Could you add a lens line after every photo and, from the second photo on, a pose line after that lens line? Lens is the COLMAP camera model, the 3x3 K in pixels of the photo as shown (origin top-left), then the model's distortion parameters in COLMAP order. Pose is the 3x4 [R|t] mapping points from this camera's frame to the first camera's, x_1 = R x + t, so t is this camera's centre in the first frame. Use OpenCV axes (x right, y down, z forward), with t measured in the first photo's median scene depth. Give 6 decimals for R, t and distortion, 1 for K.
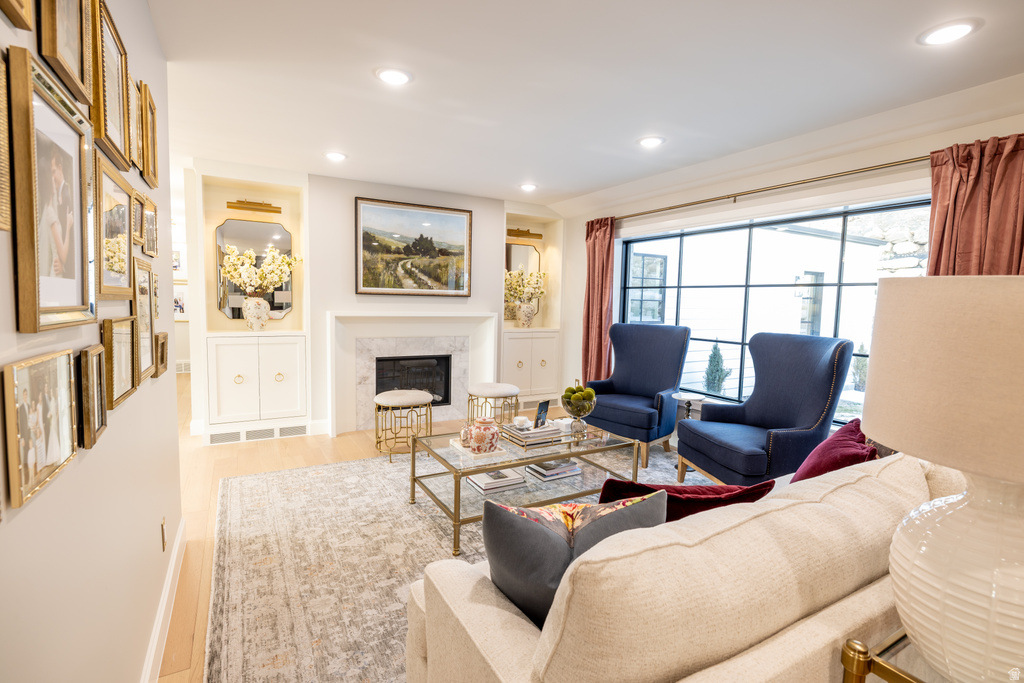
lens RADIAL K [[486.9, 0, 510.7], [0, 486.9, 338.1], [0, 0, 1]] dist [0.005152, 0.000267]
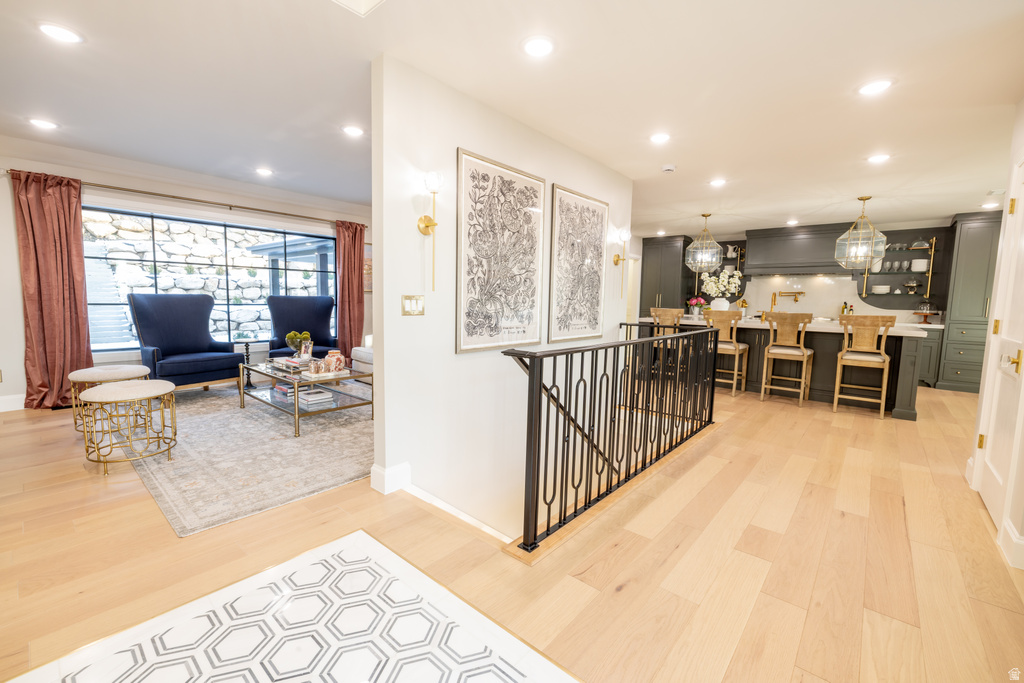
lens RADIAL K [[431.3, 0, 498.6], [0, 431.3, 338.6], [0, 0, 1]] dist [-0.000936, 0.001209]
pose [[-0.325492, -0.116545, 0.938335, -1.423088], [0.049886, 0.988876, 0.140127, -0.038854], [-0.944228, 0.092420, -0.316057, 0.867024]]
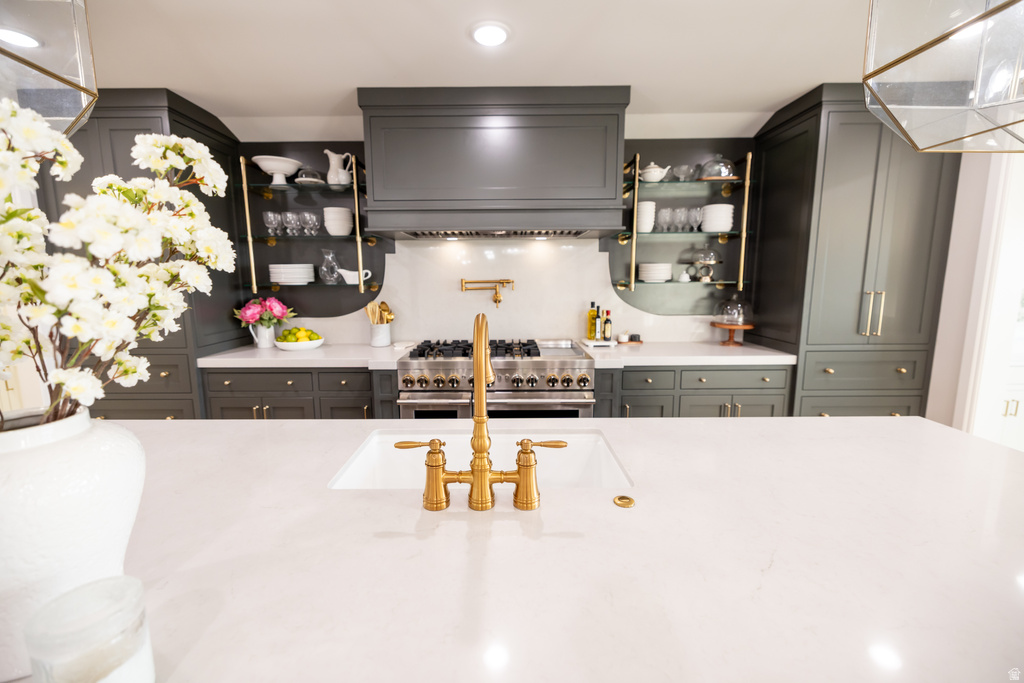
lens RADIAL K [[431.3, 0, 510.9], [0, 431.3, 337.4], [0, 0, 1]] dist [-0.000936, 0.001209]
pose [[-0.876199, -0.084832, 0.474425, -0.119888], [0.027381, 0.974035, 0.224736, 0.035946], [-0.481172, 0.209904, -0.851125, -0.713384]]
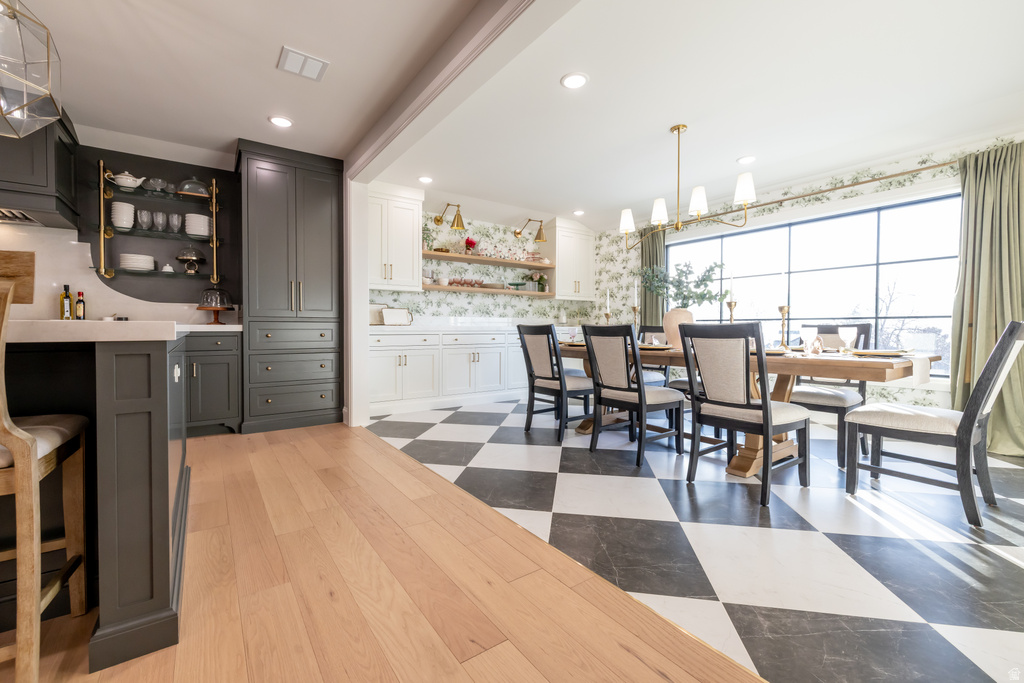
lens RADIAL K [[431.3, 0, 504.1], [0, 431.3, 338.2], [0, 0, 1]] dist [-0.000936, 0.001209]
pose [[-0.995333, -0.022949, -0.093734, -0.818427], [-0.032906, 0.993811, 0.106099, 0.169025], [0.090719, 0.108688, -0.989928, -0.476576]]
